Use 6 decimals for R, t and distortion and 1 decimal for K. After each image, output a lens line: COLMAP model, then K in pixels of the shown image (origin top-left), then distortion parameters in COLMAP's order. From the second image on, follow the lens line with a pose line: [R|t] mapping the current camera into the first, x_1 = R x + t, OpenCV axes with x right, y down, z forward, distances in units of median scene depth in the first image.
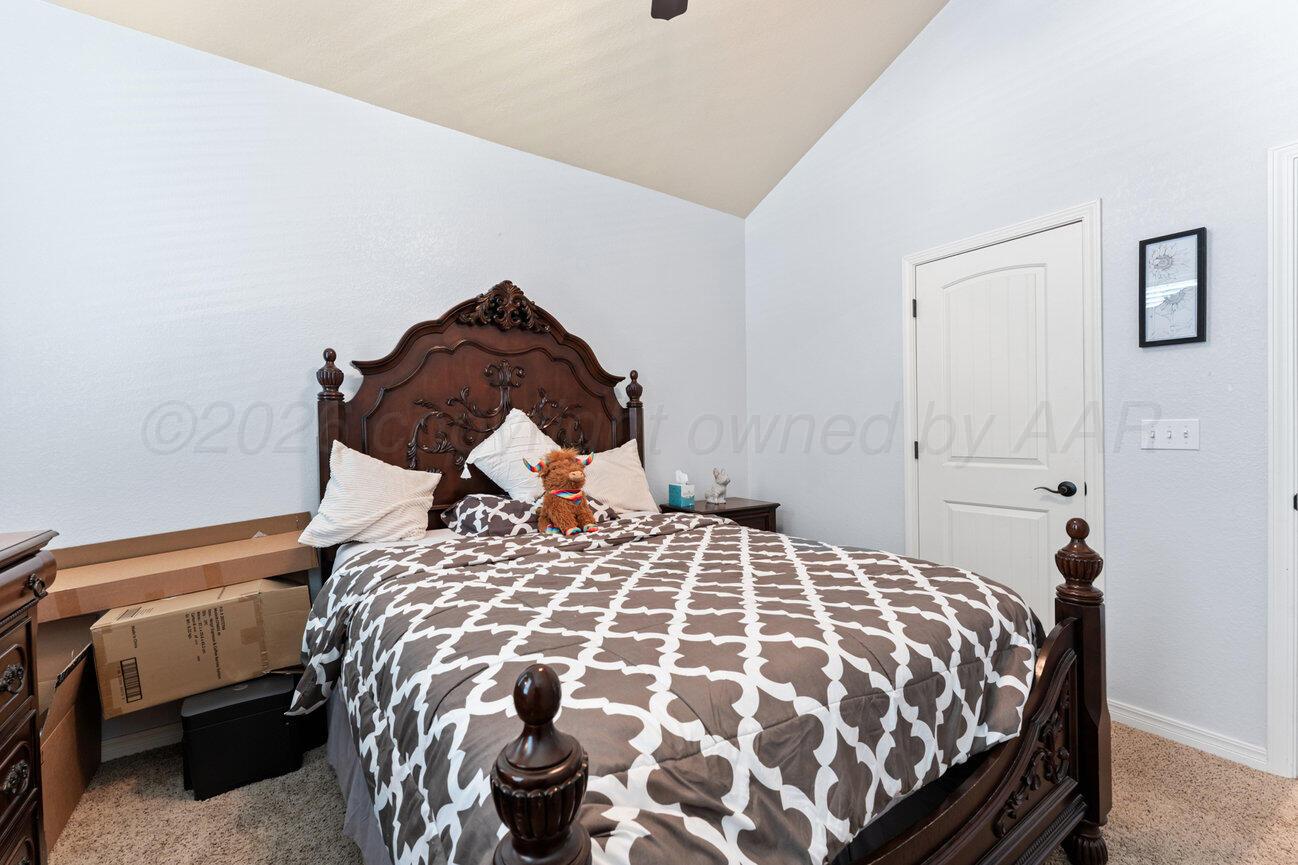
lens RADIAL K [[531.3, 0, 649.0], [0, 531.3, 437.3], [0, 0, 1]] dist [0.000513, -0.000021]
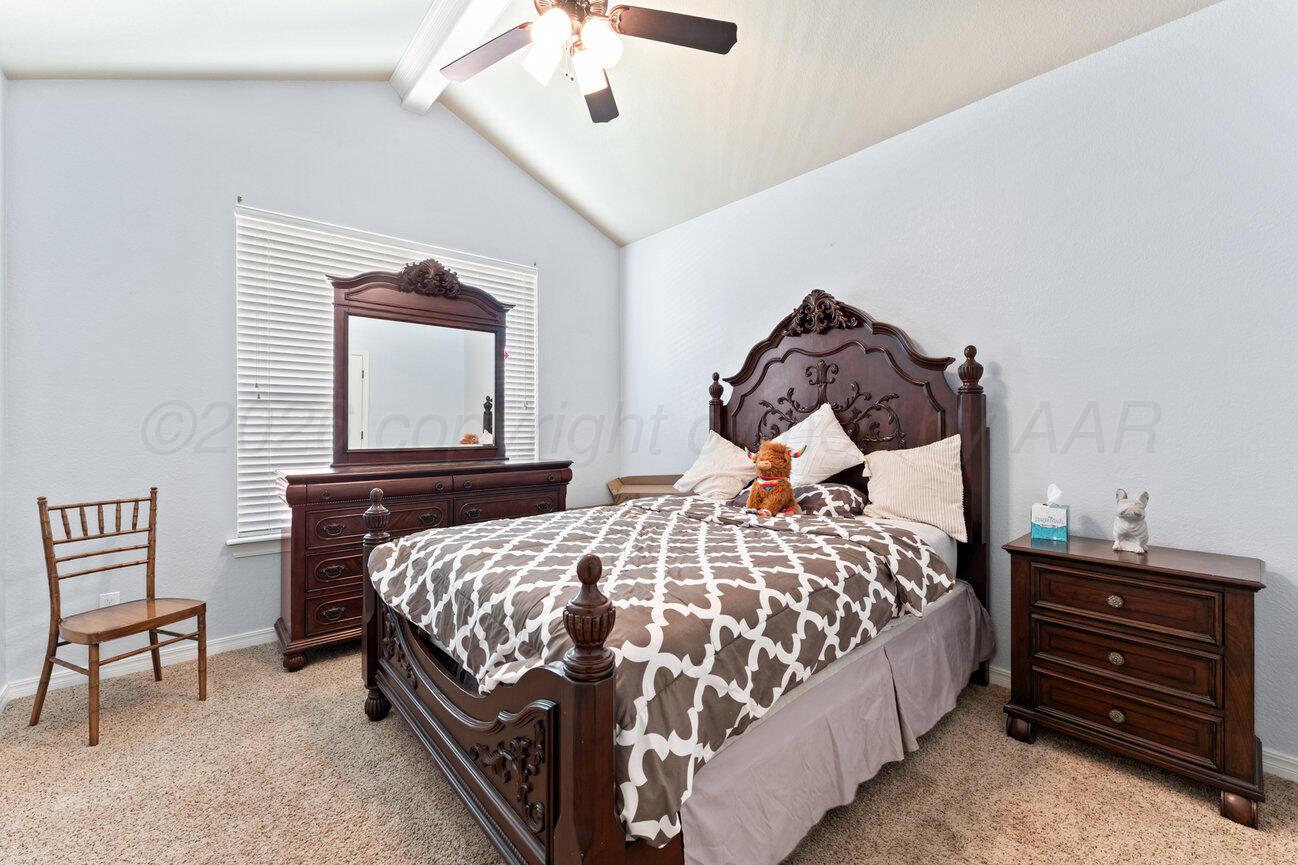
lens RADIAL K [[531.3, 0, 649.8], [0, 531.3, 426.7], [0, 0, 1]] dist [0.000513, -0.000021]
pose [[0.109820, 0.013934, -0.993854, 0.815930], [-0.000974, 0.999903, 0.013912, -0.022049], [0.993951, -0.000560, 0.109823, 0.532297]]
